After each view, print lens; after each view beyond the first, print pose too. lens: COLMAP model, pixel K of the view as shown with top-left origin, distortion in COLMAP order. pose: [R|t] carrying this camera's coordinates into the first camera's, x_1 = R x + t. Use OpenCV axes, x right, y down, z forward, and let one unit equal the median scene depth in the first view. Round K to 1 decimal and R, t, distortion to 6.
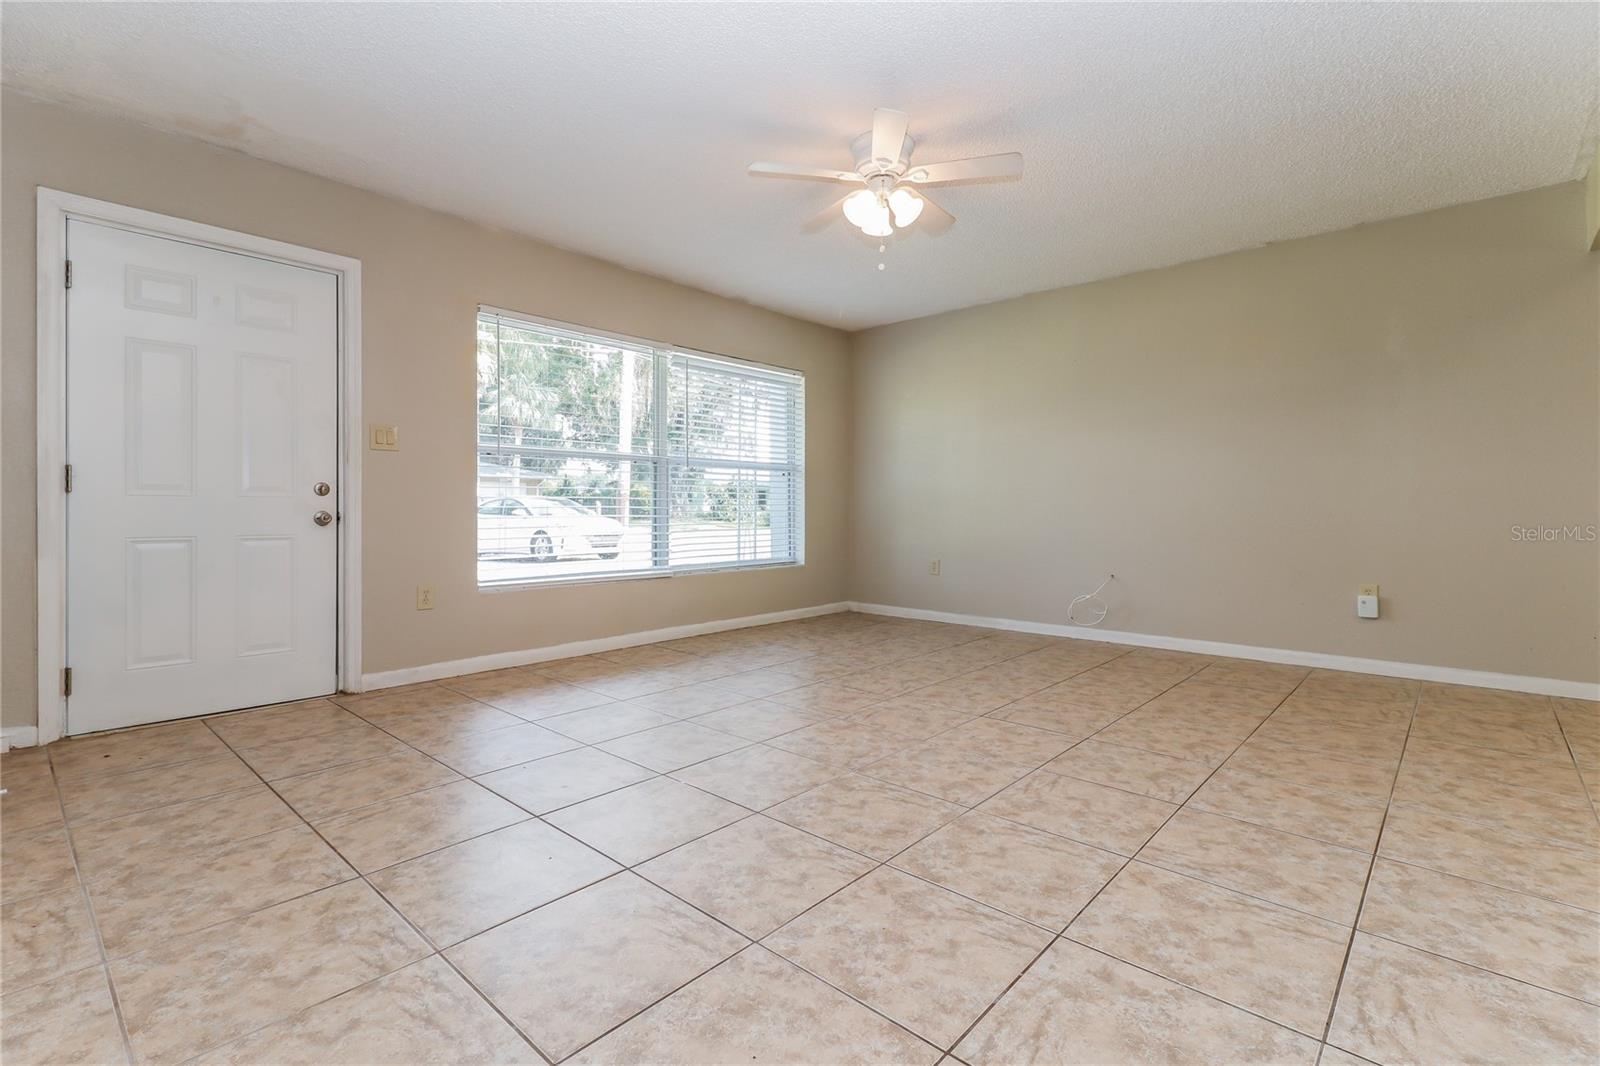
lens RADIAL K [[727.8, 0, 801.9], [0, 727.8, 509.7], [0, 0, 1]] dist [0.017899, -0.007238]
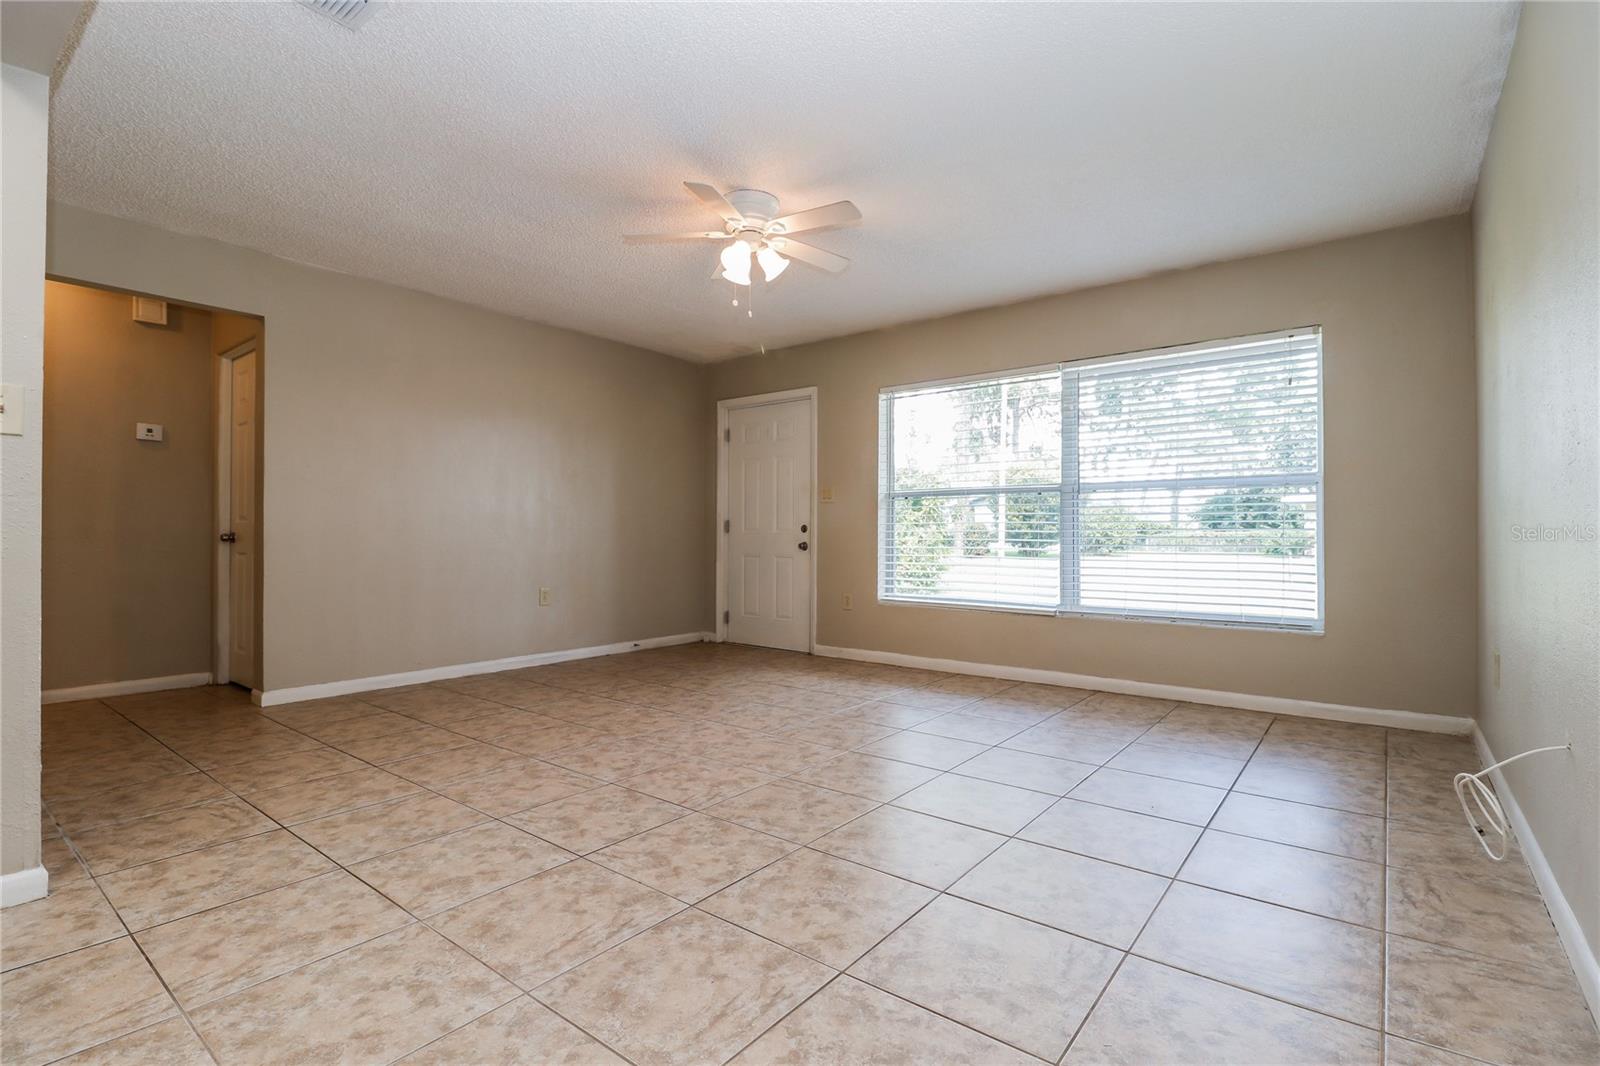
lens RADIAL K [[743.9, 0, 800.0], [0, 743.9, 533.0], [0, 0, 1]] dist [-0.001897, -0.010732]
pose [[0.075507, -0.006678, -0.997123, 1.581938], [-0.004030, 0.999967, -0.007003, -0.008665], [0.997137, 0.004547, 0.075477, 1.311713]]
